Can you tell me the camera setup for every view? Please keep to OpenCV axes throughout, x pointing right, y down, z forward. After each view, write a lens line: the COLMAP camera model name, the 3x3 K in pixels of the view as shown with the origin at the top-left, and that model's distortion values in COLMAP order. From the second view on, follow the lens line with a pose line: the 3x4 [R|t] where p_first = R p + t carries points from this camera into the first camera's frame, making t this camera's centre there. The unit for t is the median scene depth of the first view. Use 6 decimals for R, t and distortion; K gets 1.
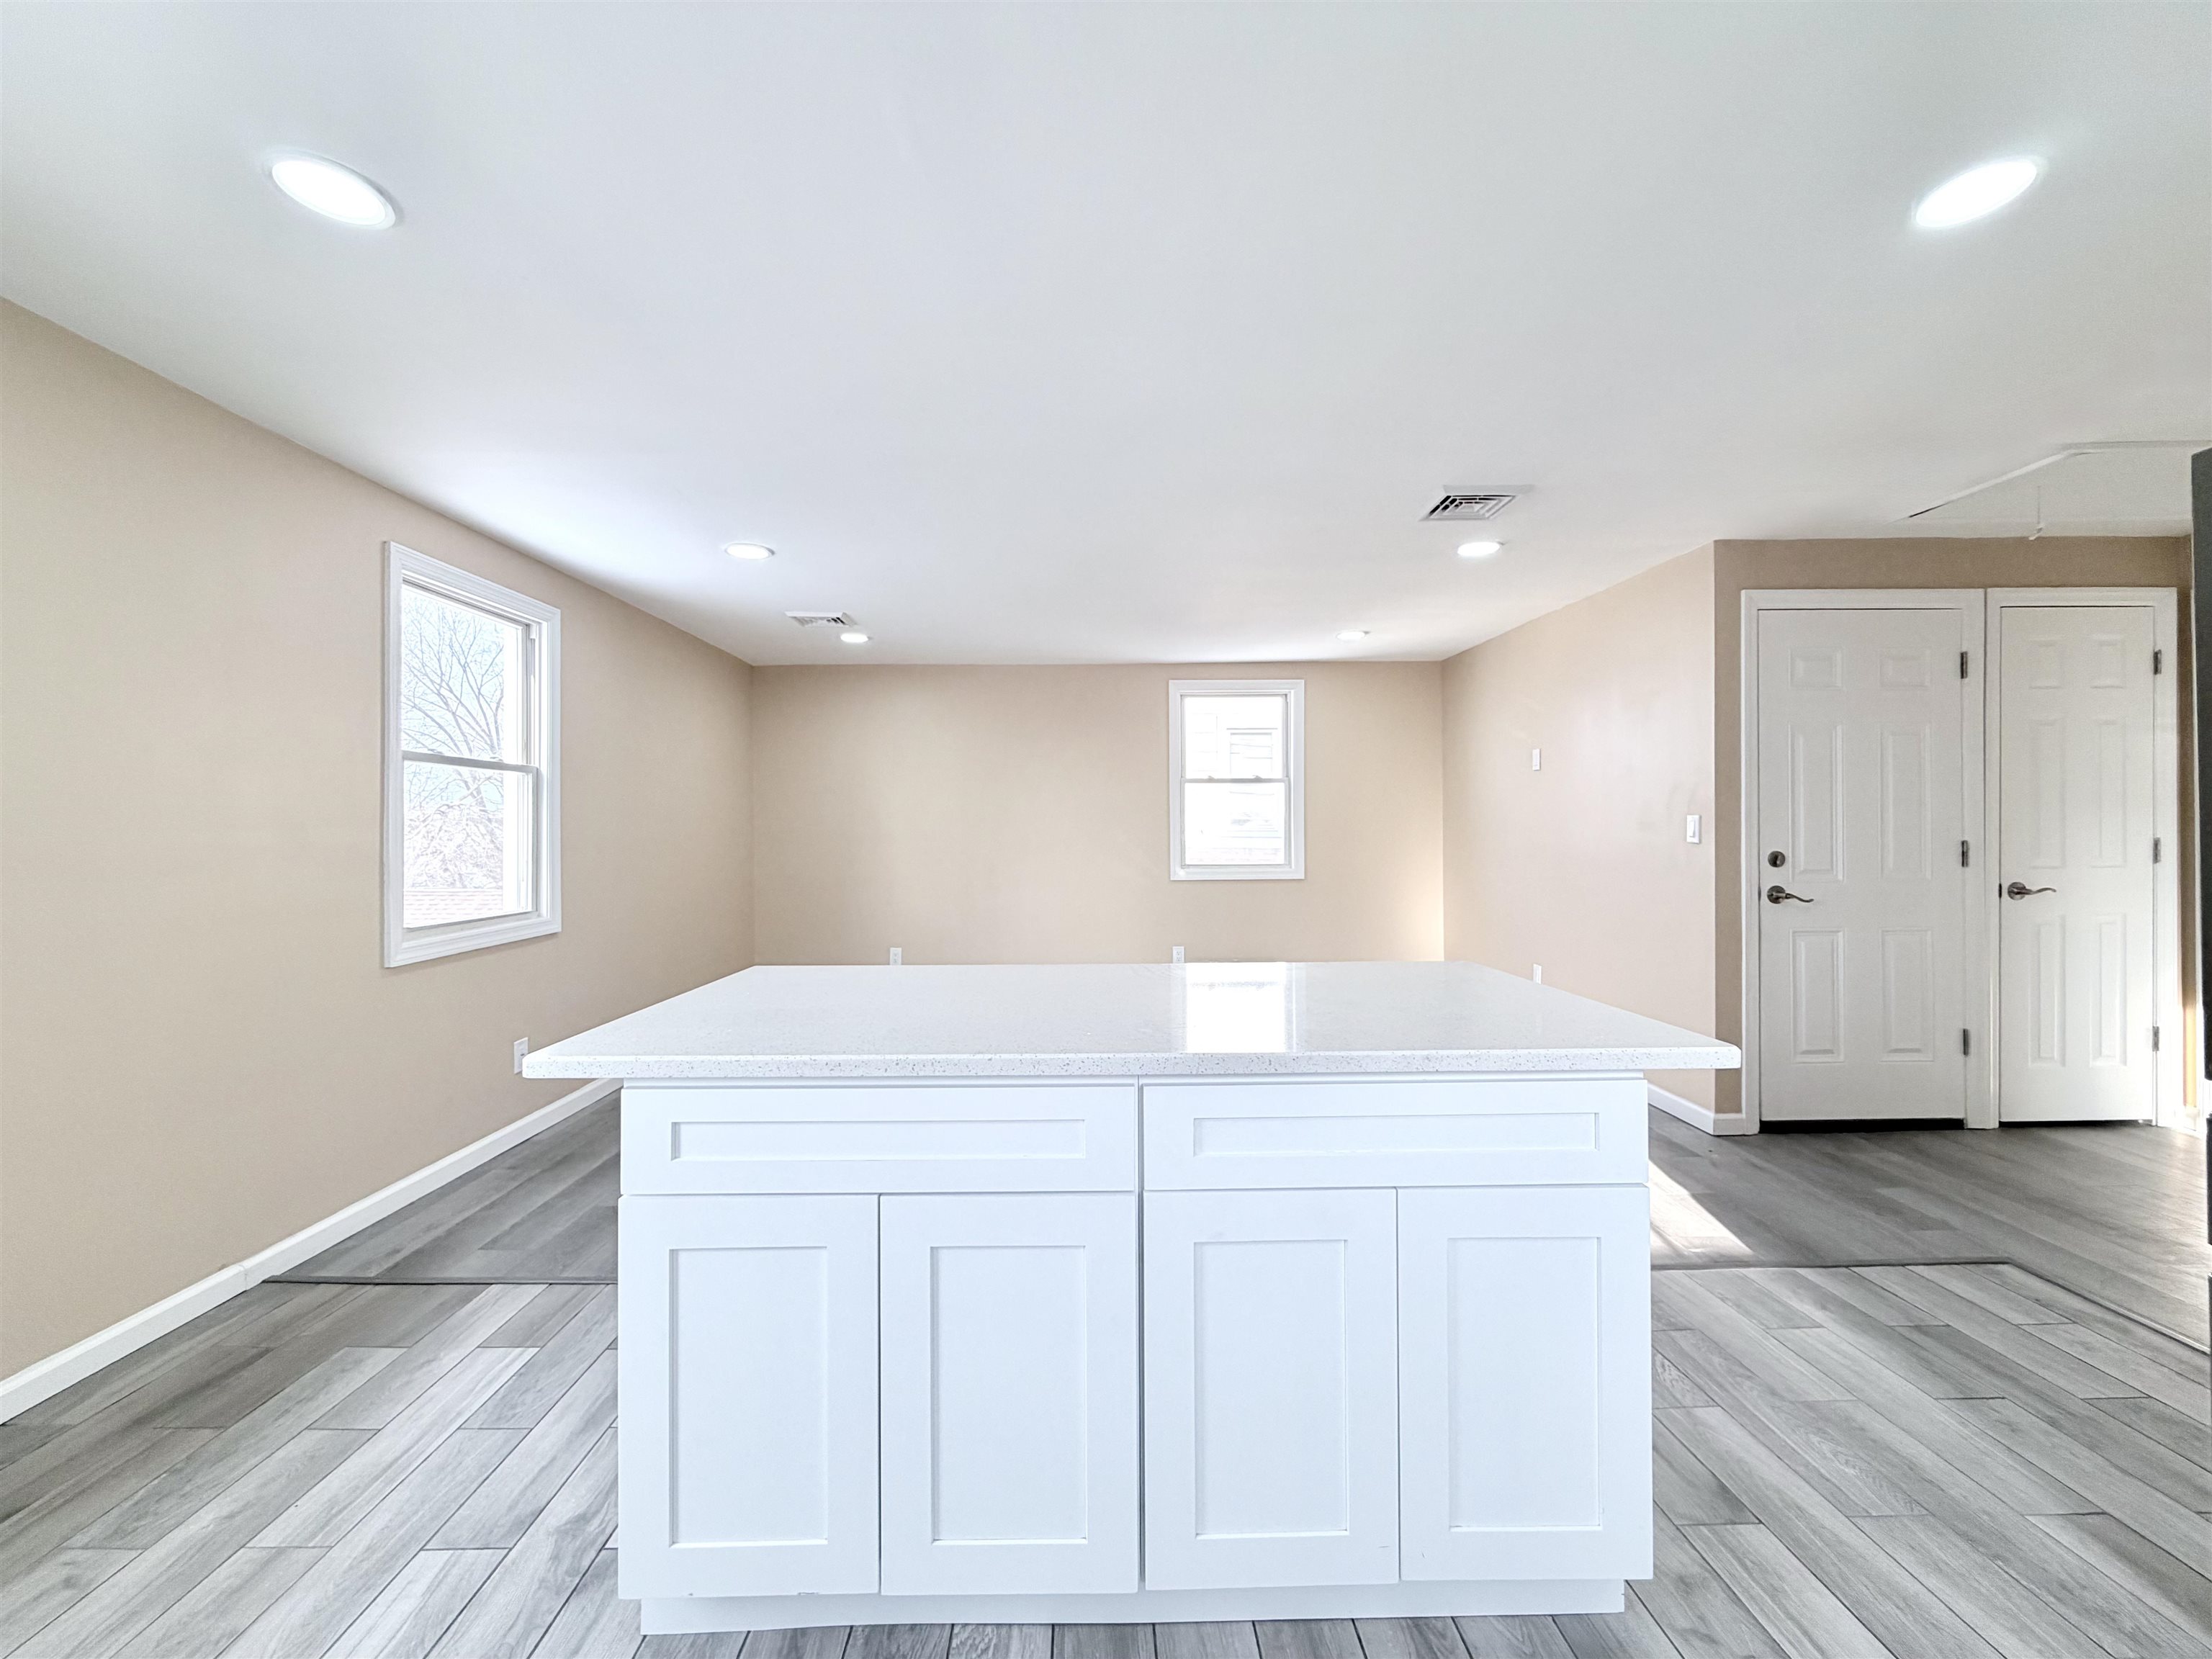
lens RADIAL K [[878.9, 0, 1094.8], [0, 878.9, 832.6], [0, 0, 1]] dist [0.000983, -0.000548]
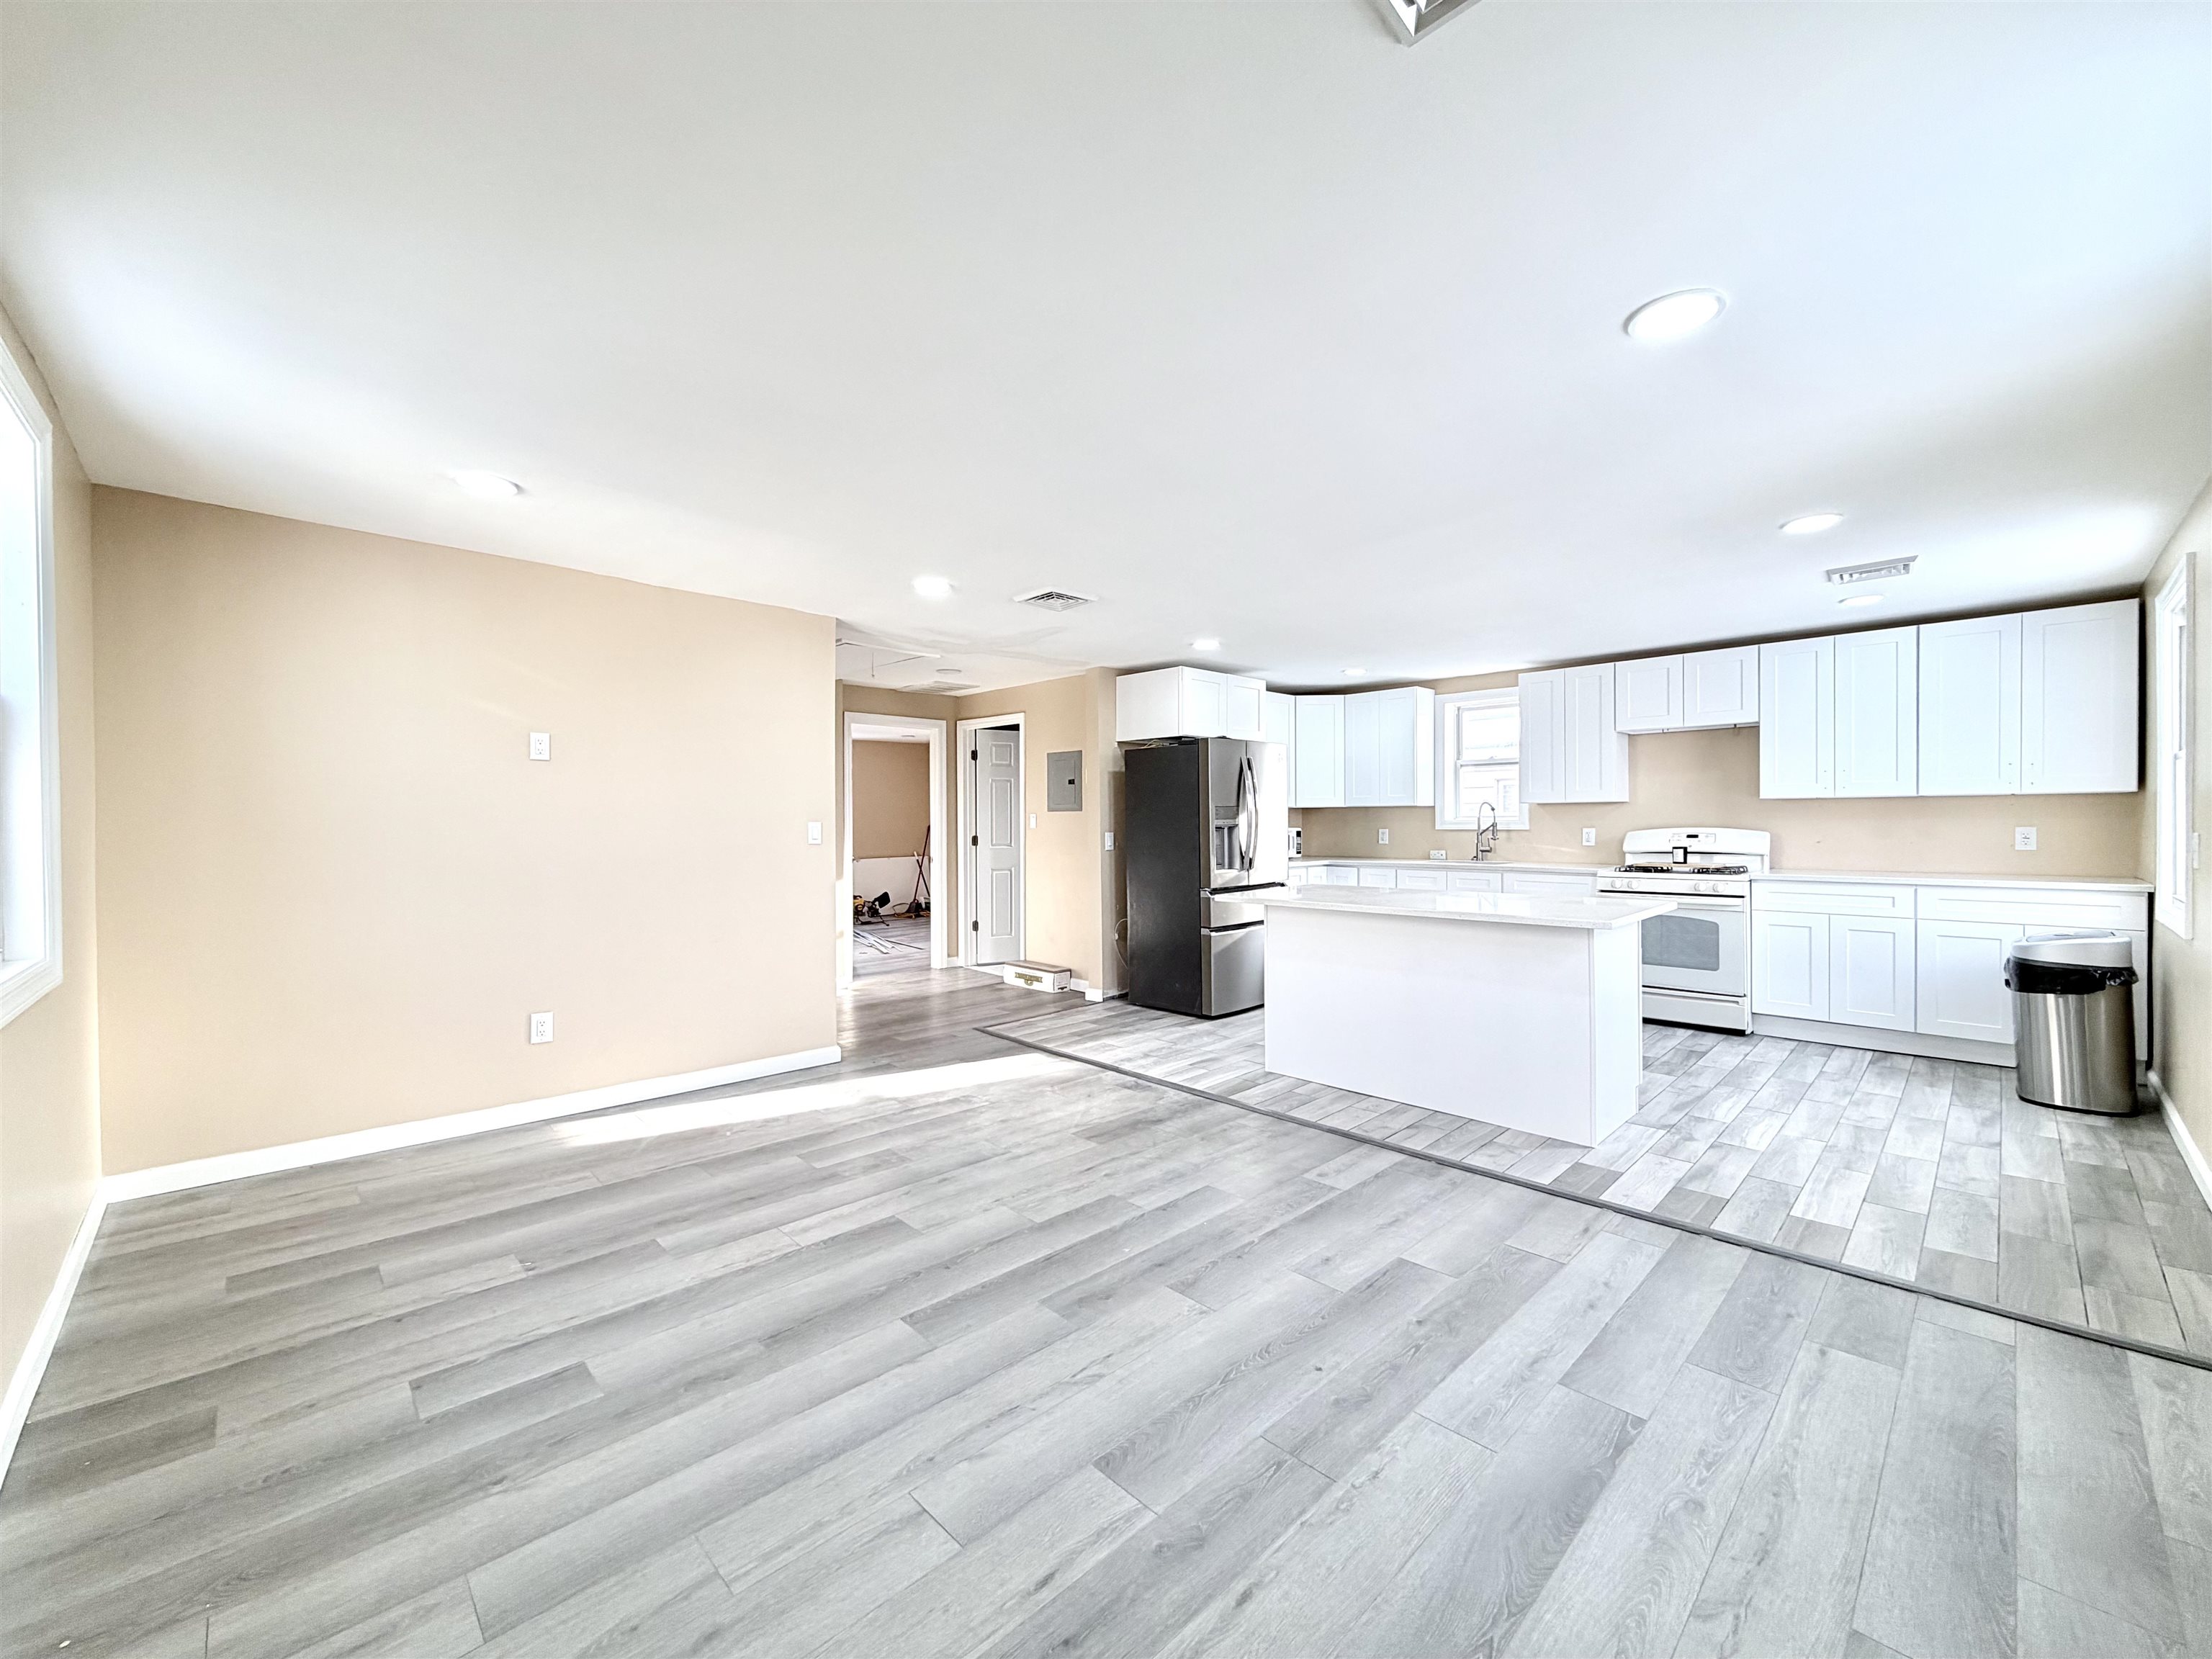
lens RADIAL K [[878.9, 0, 1096.4], [0, 878.9, 835.6], [0, 0, 1]] dist [0.000983, -0.000548]
pose [[-0.683507, 0.000089, 0.729944, -0.714188], [0.012430, 0.999856, 0.011518, -0.012788], [-0.729838, 0.016946, -0.683410, 2.153514]]
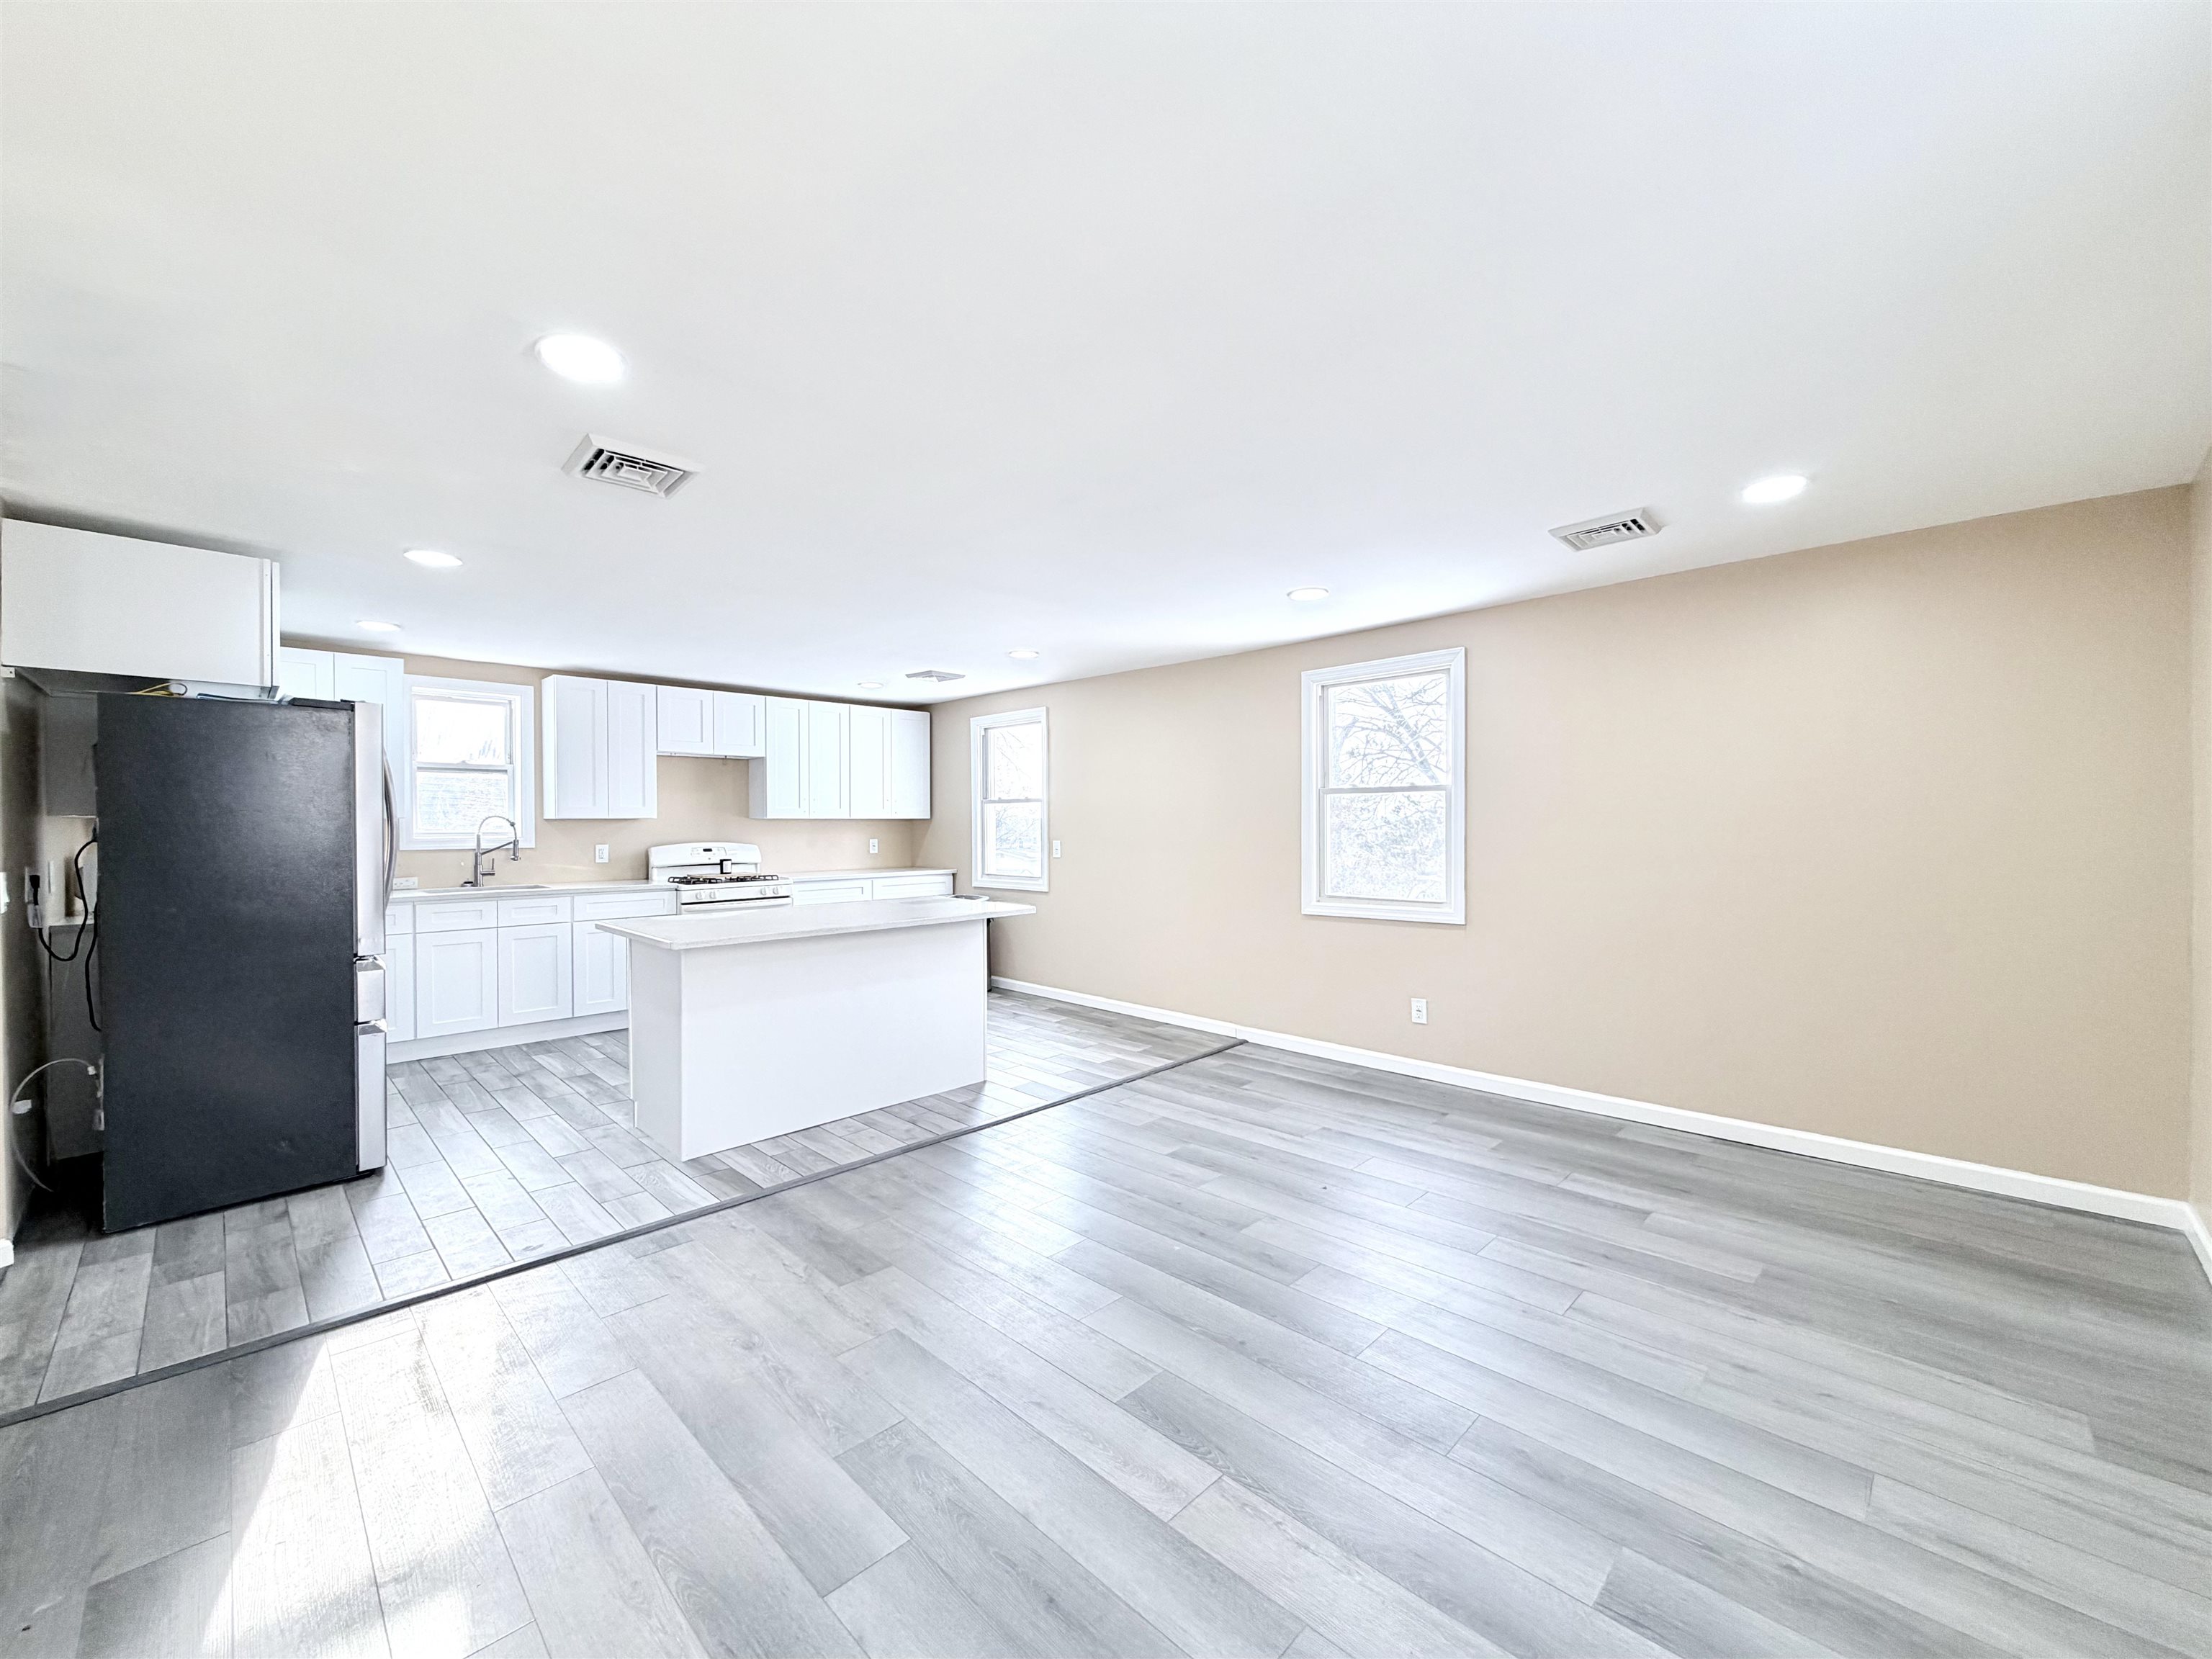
lens RADIAL K [[878.9, 0, 1093.9], [0, 878.9, 829.3], [0, 0, 1]] dist [0.000983, -0.000548]
pose [[-0.719646, 0.014647, -0.694187, 0.784337], [0.009244, 0.999891, 0.011514, -0.044207], [0.694280, 0.001869, -0.719703, 2.140244]]
